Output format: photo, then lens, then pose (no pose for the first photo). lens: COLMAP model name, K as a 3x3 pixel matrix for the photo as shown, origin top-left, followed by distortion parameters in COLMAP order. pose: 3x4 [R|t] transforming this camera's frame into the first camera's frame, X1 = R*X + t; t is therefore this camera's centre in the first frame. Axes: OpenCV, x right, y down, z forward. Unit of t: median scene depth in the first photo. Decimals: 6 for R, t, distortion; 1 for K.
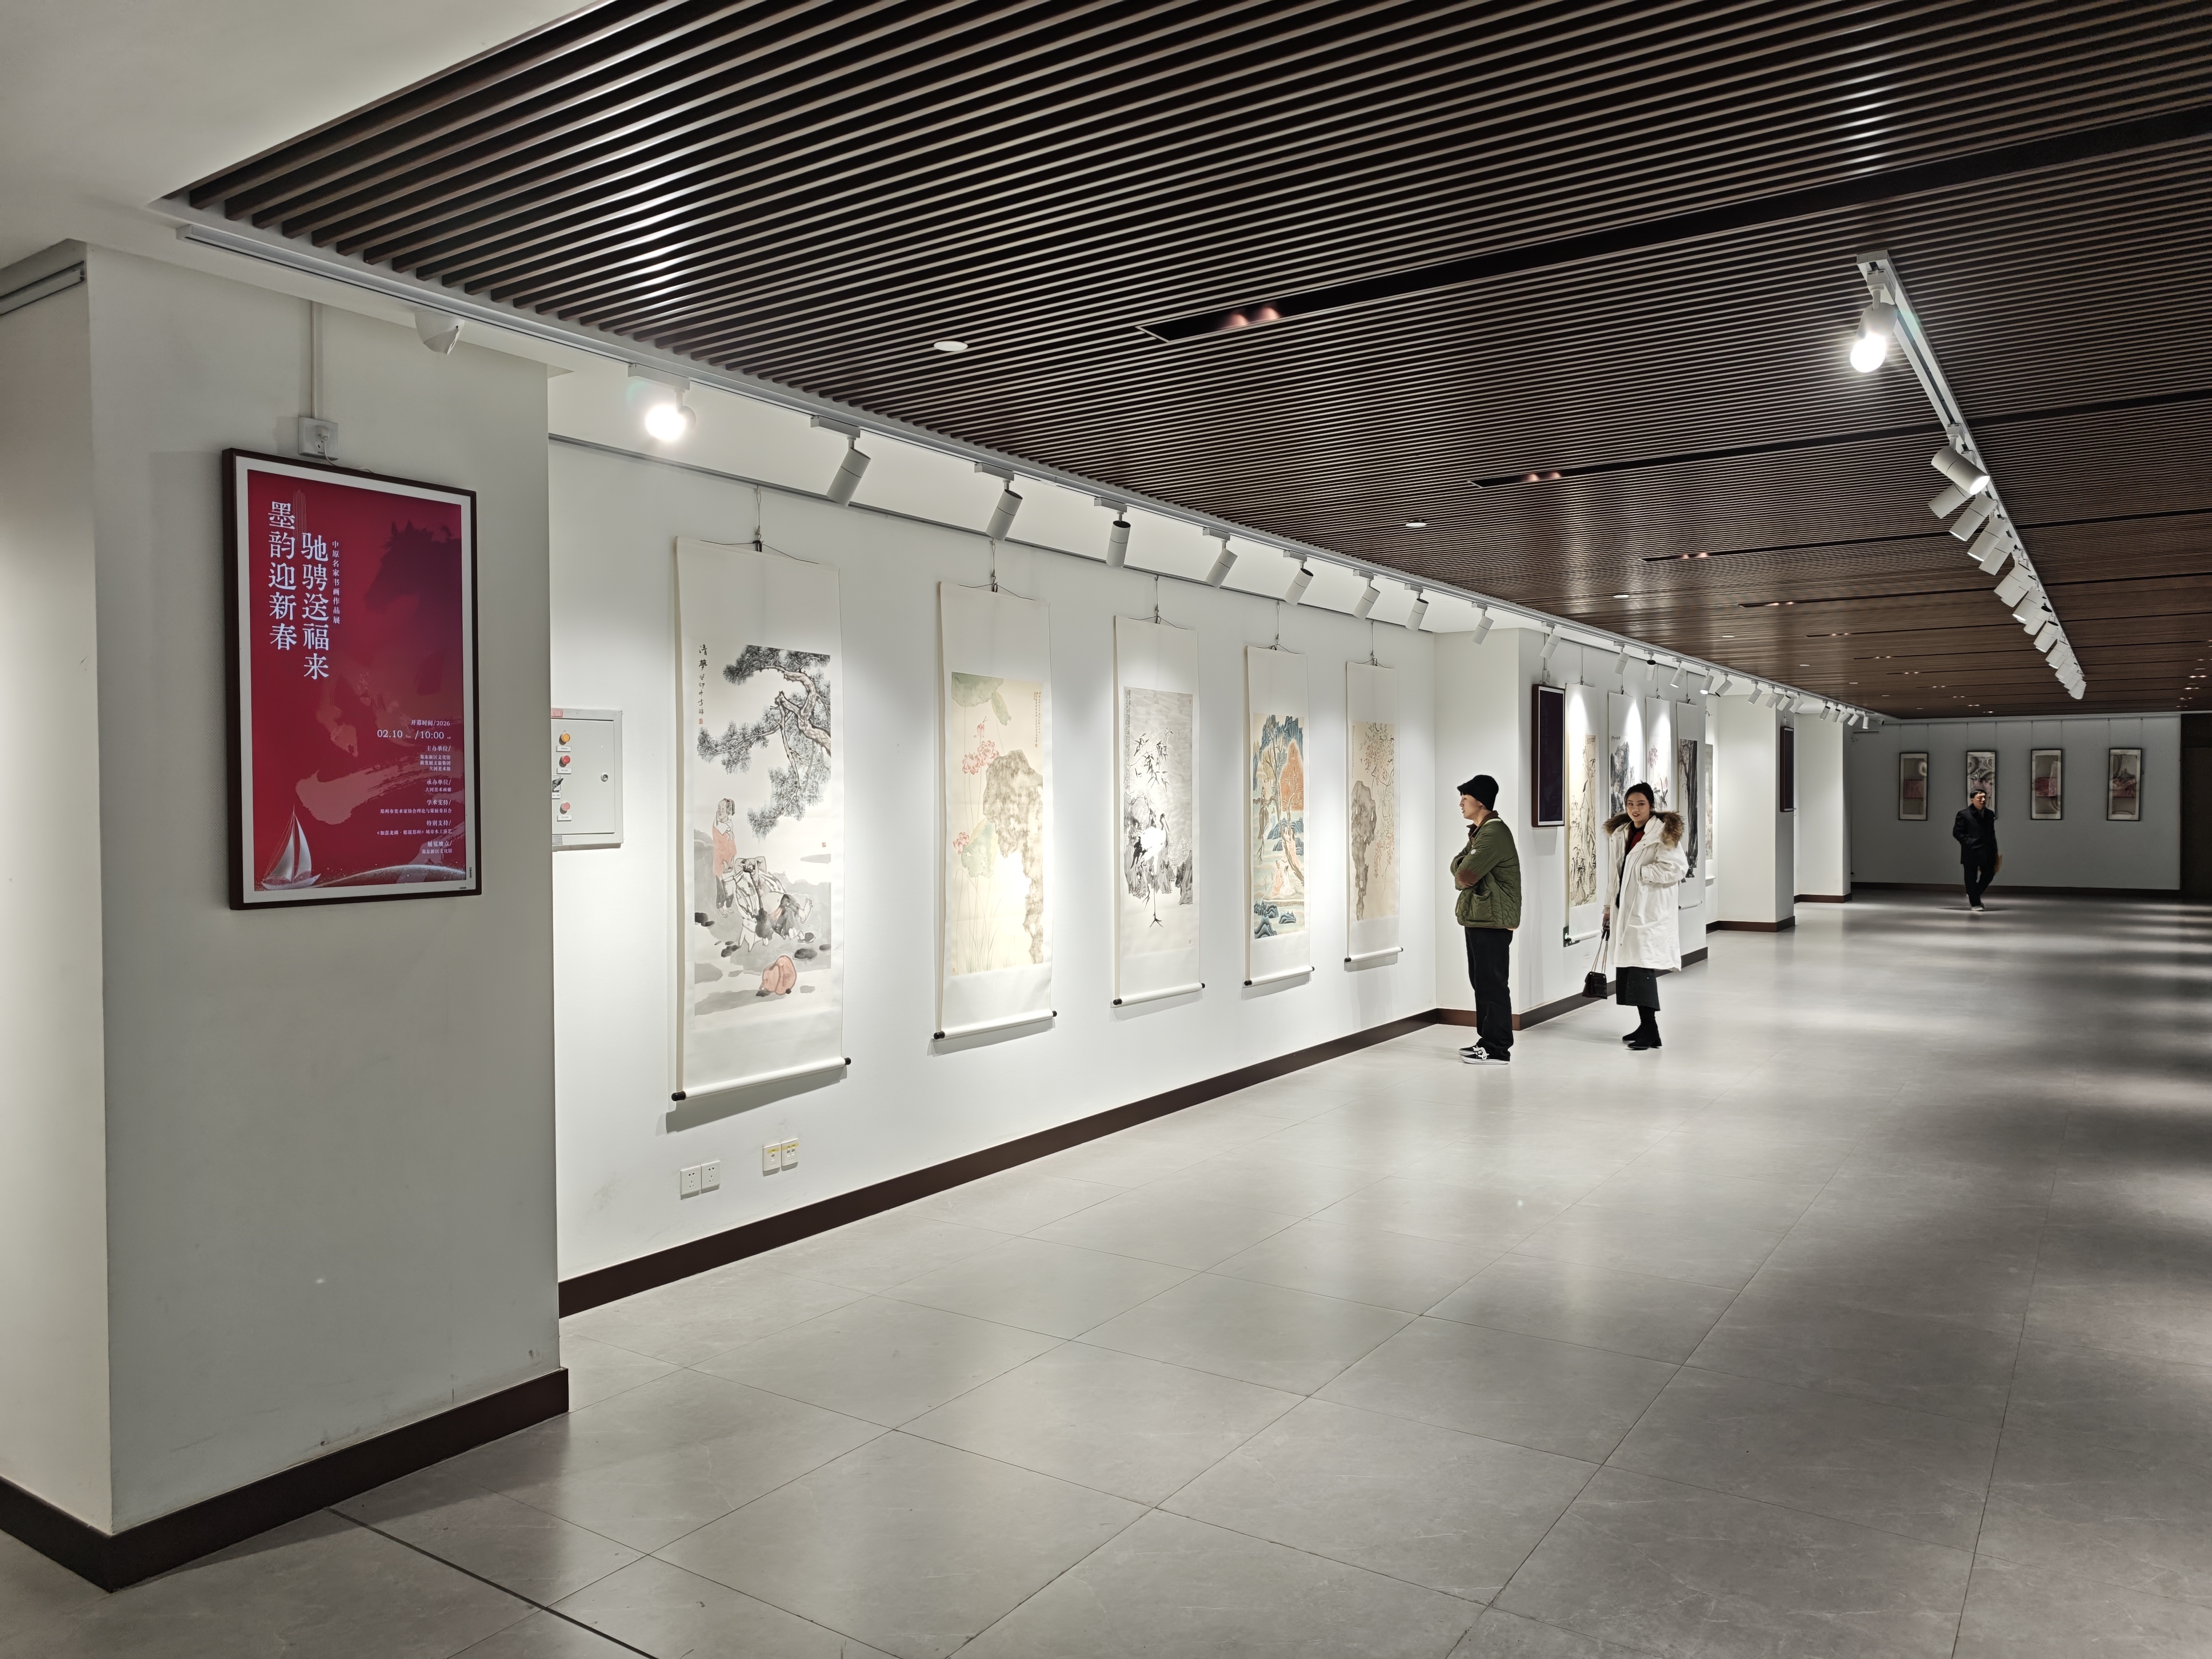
lens RADIAL K [[1535.3, 0, 1106.7], [0, 1535.3, 825.8], [0, 0, 1]] dist [0.006841, 0.000352]
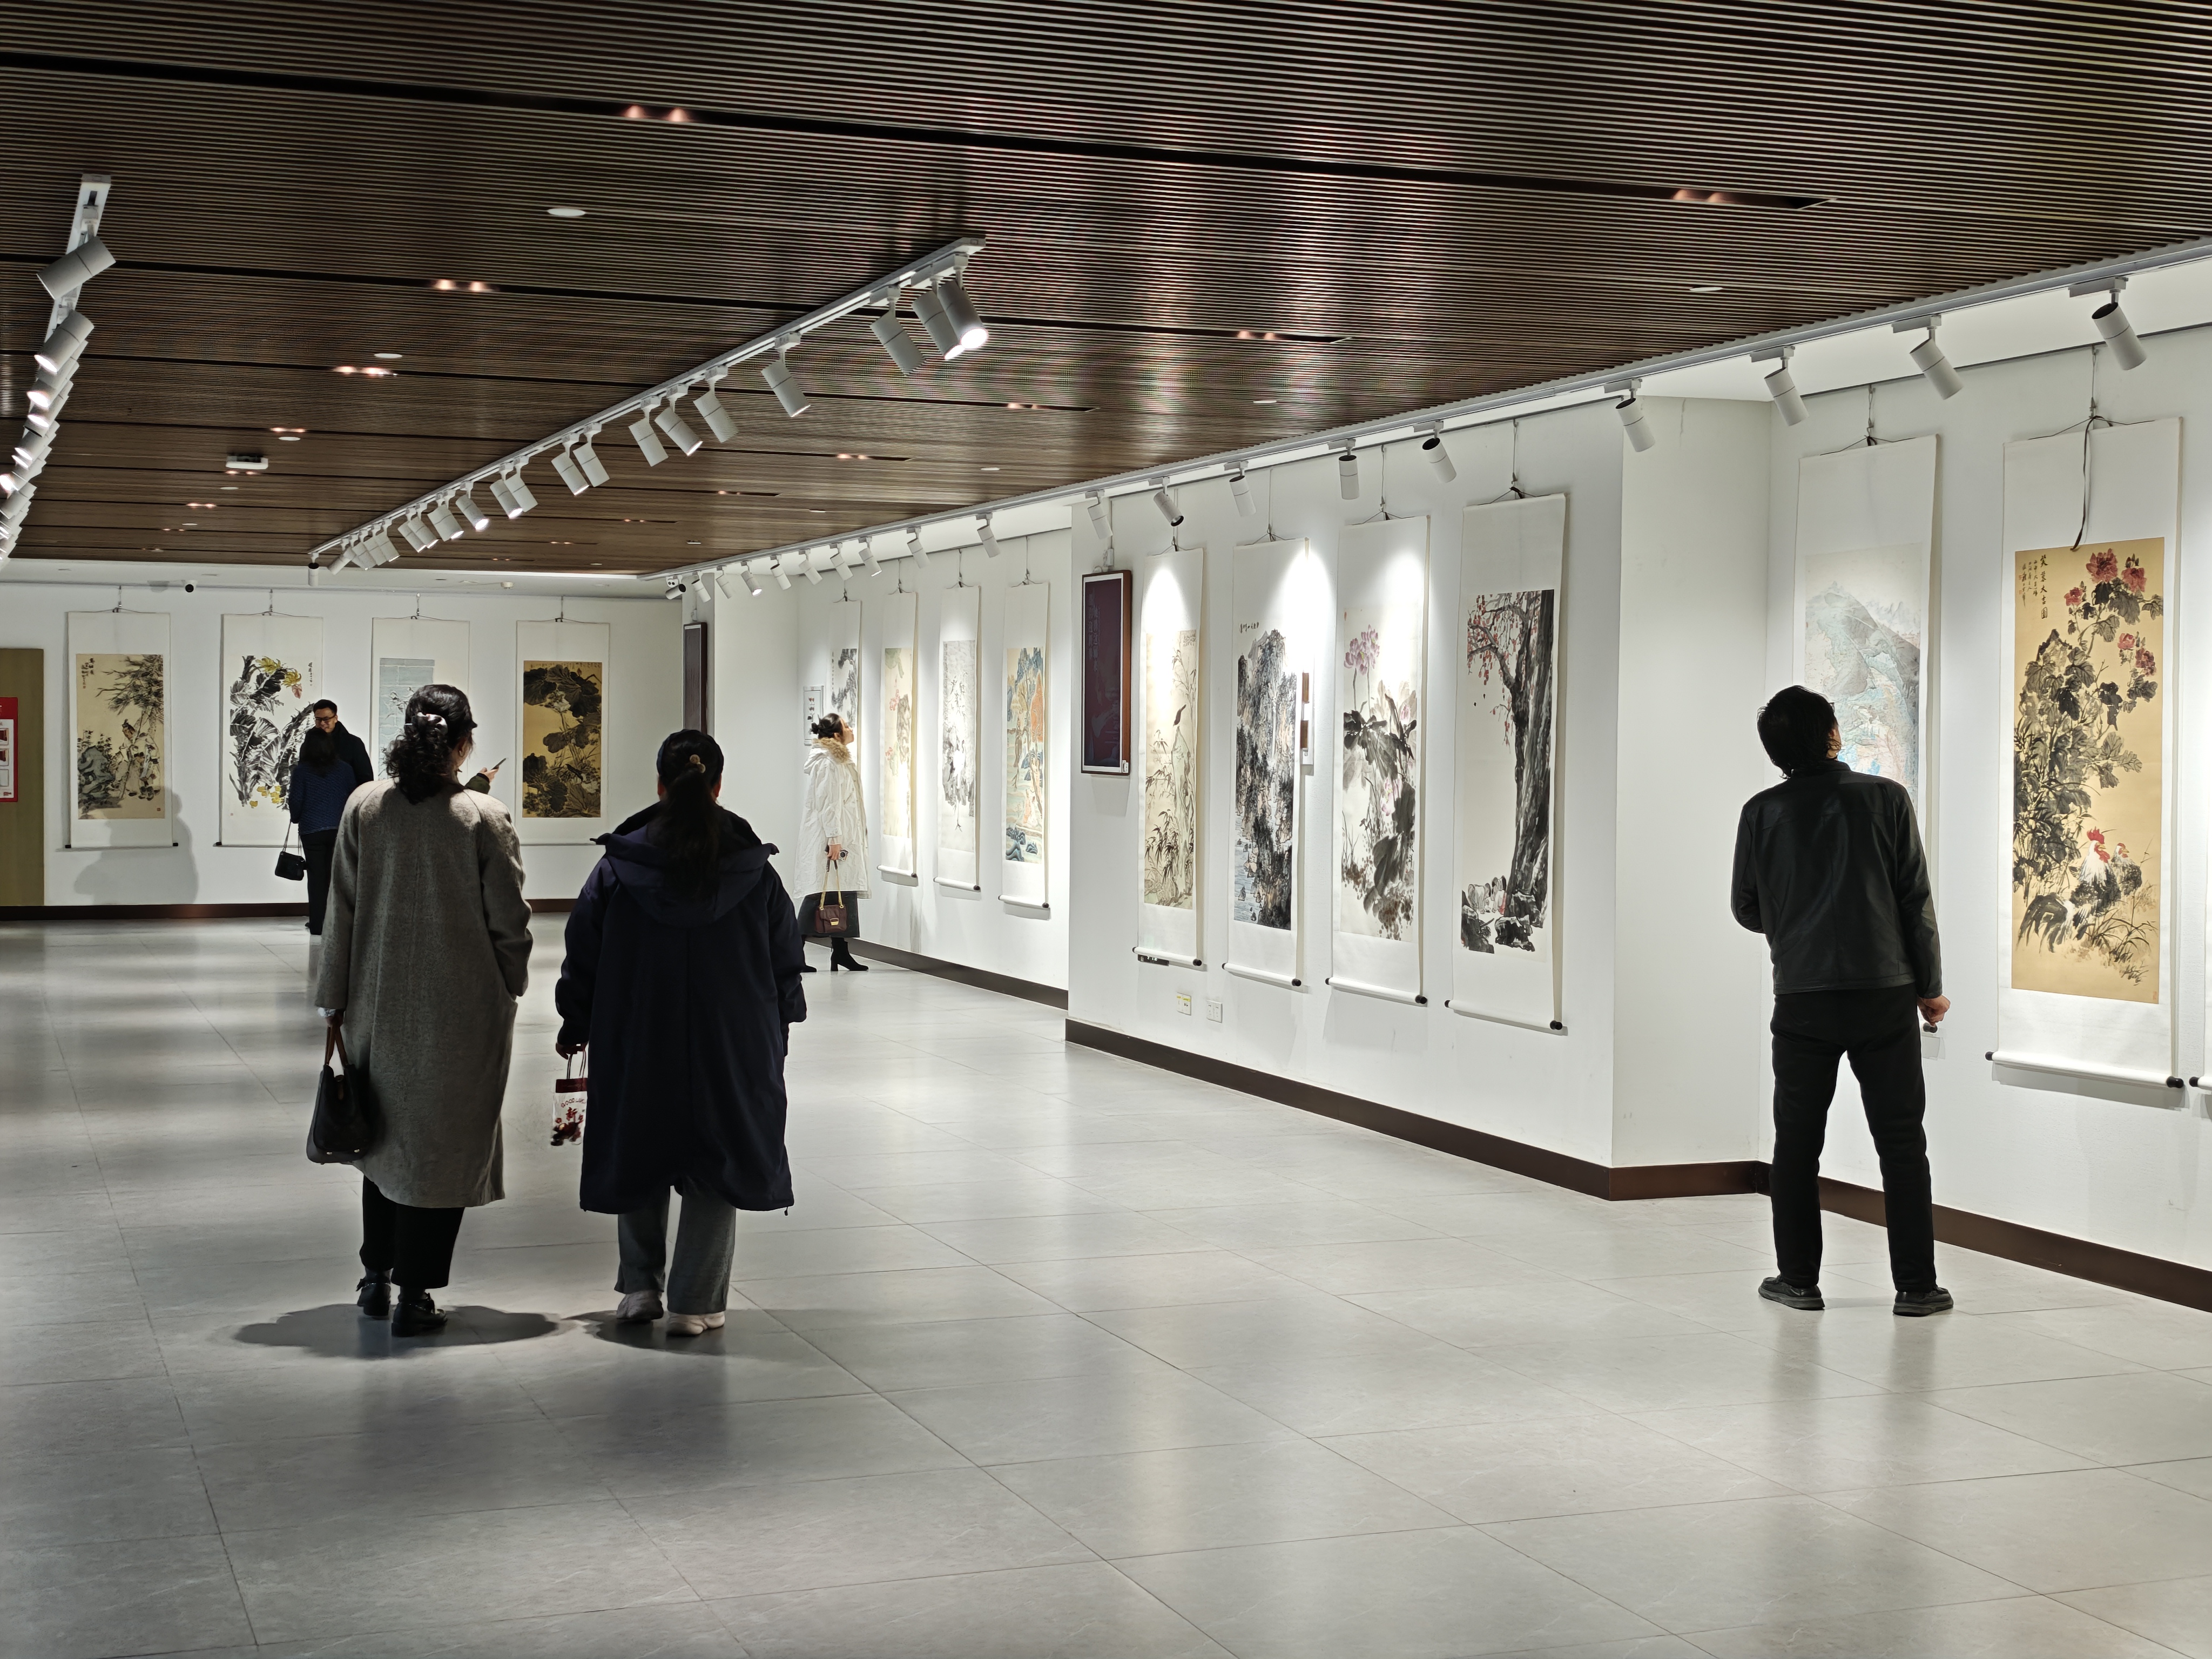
lens RADIAL K [[3046.9, 0, 1105.0], [0, 3046.9, 827.8], [0, 0, 1]] dist [-0.018816, 0.000000]
pose [[-0.577580, 0.026070, -0.815918, 1.742872], [-0.021688, 0.998647, 0.047261, -0.049321], [0.816046, 0.044993, -0.576233, 2.217279]]
